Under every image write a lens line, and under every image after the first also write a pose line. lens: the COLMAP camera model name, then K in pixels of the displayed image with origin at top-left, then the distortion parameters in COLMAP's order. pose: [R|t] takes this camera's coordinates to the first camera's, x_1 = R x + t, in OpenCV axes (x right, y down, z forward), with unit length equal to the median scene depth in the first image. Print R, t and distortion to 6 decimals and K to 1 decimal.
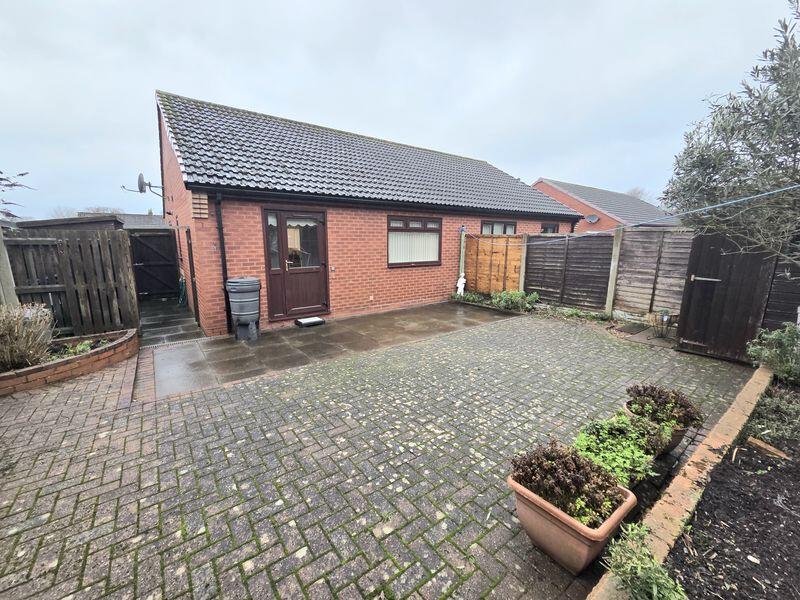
lens RADIAL K [[332.7, 0, 396.5], [0, 332.7, 301.1], [0, 0, 1]] dist [-0.000229, -0.000232]
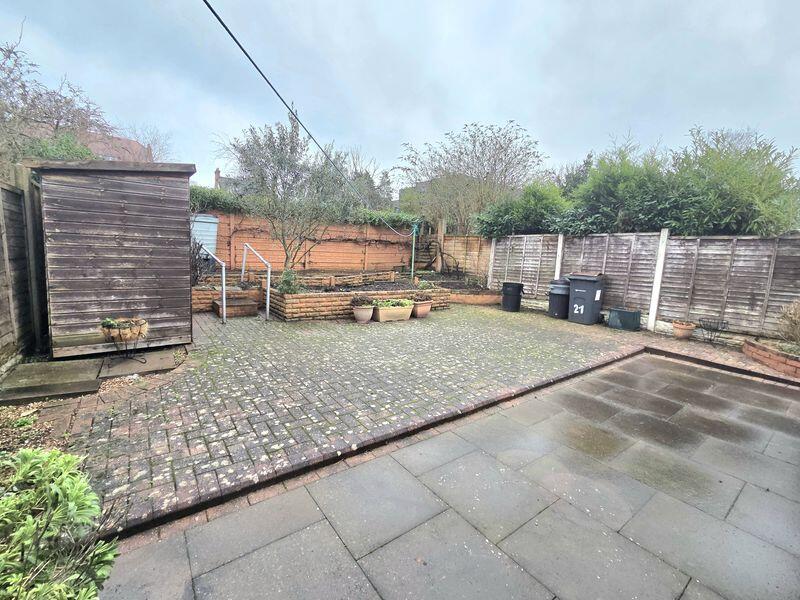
lens RADIAL K [[347.3, 0, 386.8], [0, 347.3, 291.1], [0, 0, 1]] dist [0.010490, -0.000018]
pose [[-0.998730, -0.046787, 0.018678, 0.303082], [-0.039499, 0.957381, 0.286114, -0.273337], [-0.031269, 0.285013, -0.958014, 1.840106]]
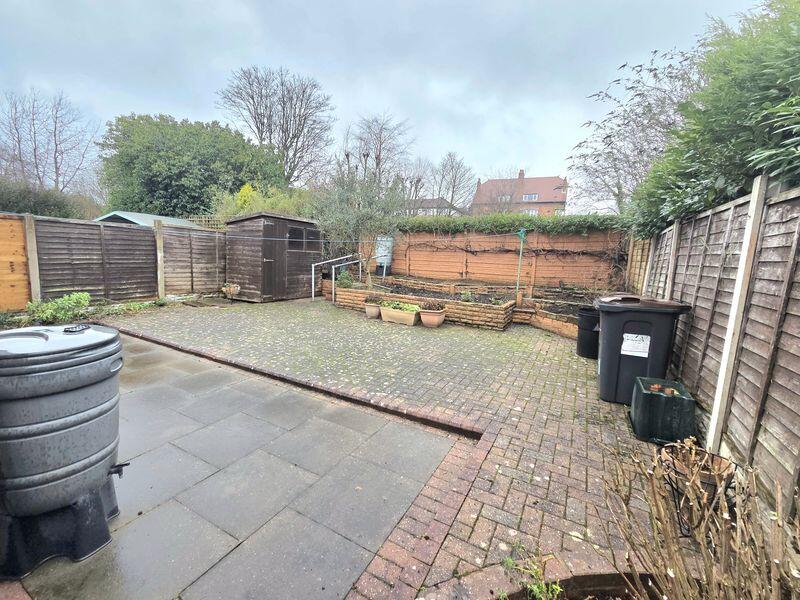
lens RADIAL K [[332.7, 0, 396.5], [0, 332.7, 301.1], [0, 0, 1]] dist [-0.000229, -0.000232]
pose [[-0.414264, -0.145608, 0.898434, -0.998563], [0.116919, 0.970428, 0.211186, -0.144445], [-0.902616, 0.192531, -0.384989, 1.036243]]
